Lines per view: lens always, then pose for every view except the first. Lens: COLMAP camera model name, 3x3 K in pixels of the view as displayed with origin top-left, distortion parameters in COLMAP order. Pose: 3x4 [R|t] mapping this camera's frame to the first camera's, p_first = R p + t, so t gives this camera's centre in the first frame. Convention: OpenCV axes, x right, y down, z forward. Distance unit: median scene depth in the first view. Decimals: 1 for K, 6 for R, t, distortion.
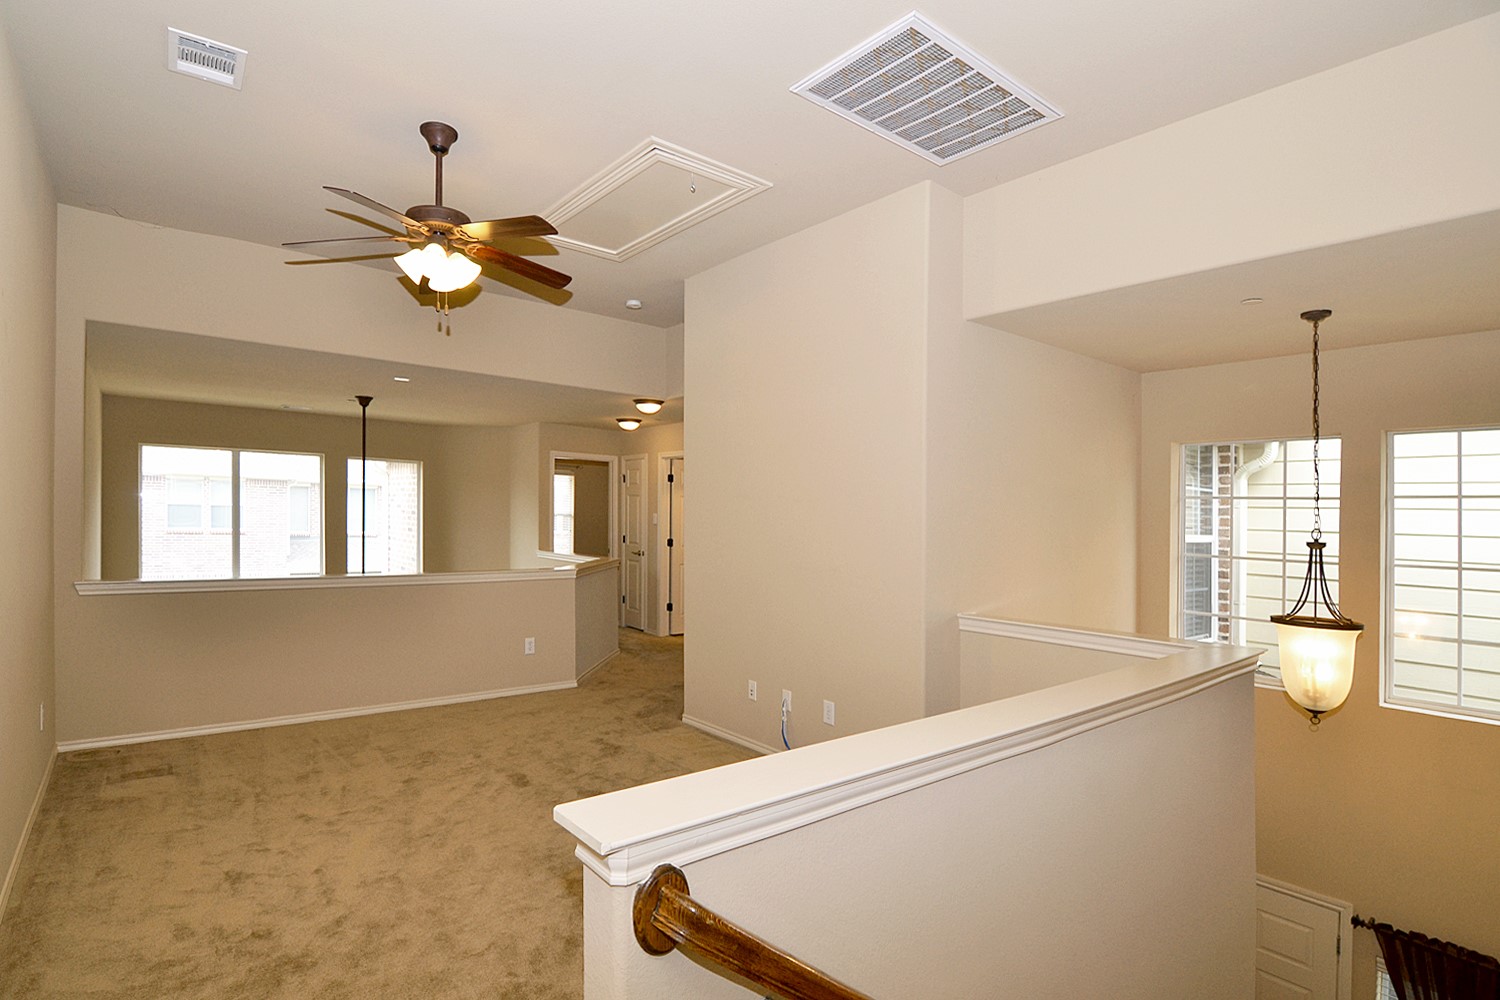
lens RADIAL K [[750.9, 0, 745.2], [0, 750.9, 493.5], [0, 0, 1]] dist [0.000419, -0.012824]
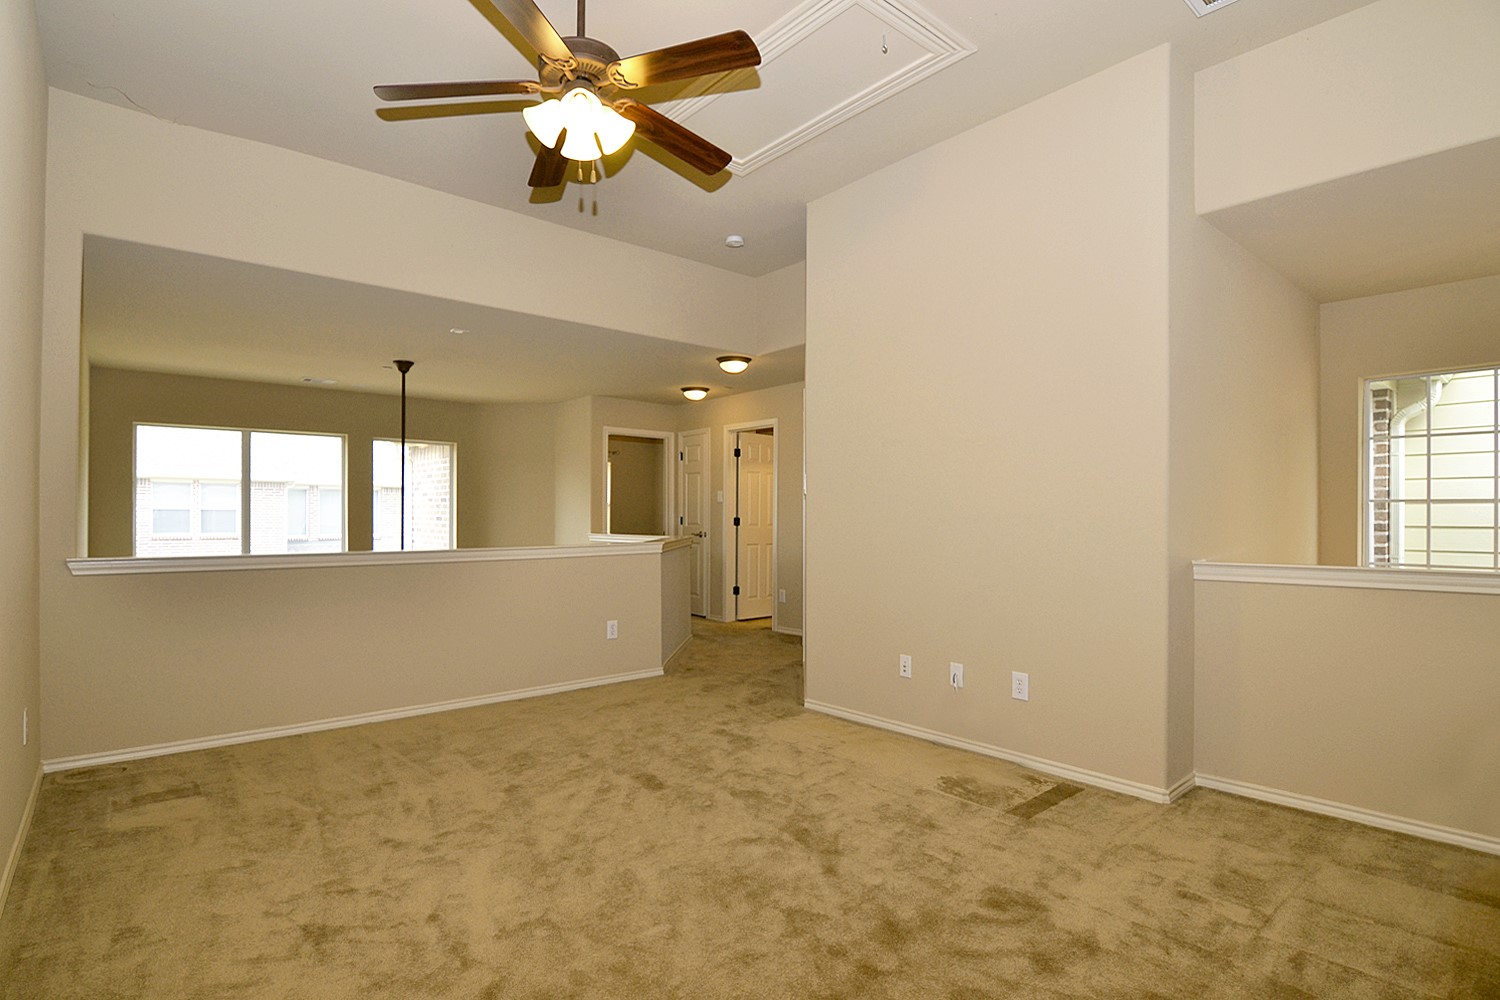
lens RADIAL K [[685.0, 0, 750.0], [0, 685.0, 500.0], [0, 0, 1]] dist [-0.002457, -0.007490]
pose [[0.997095, -0.013726, 0.074922, -0.225508], [0.014914, 0.999771, -0.015319, 0.079486], [-0.074694, 0.016391, 0.997072, 0.220315]]
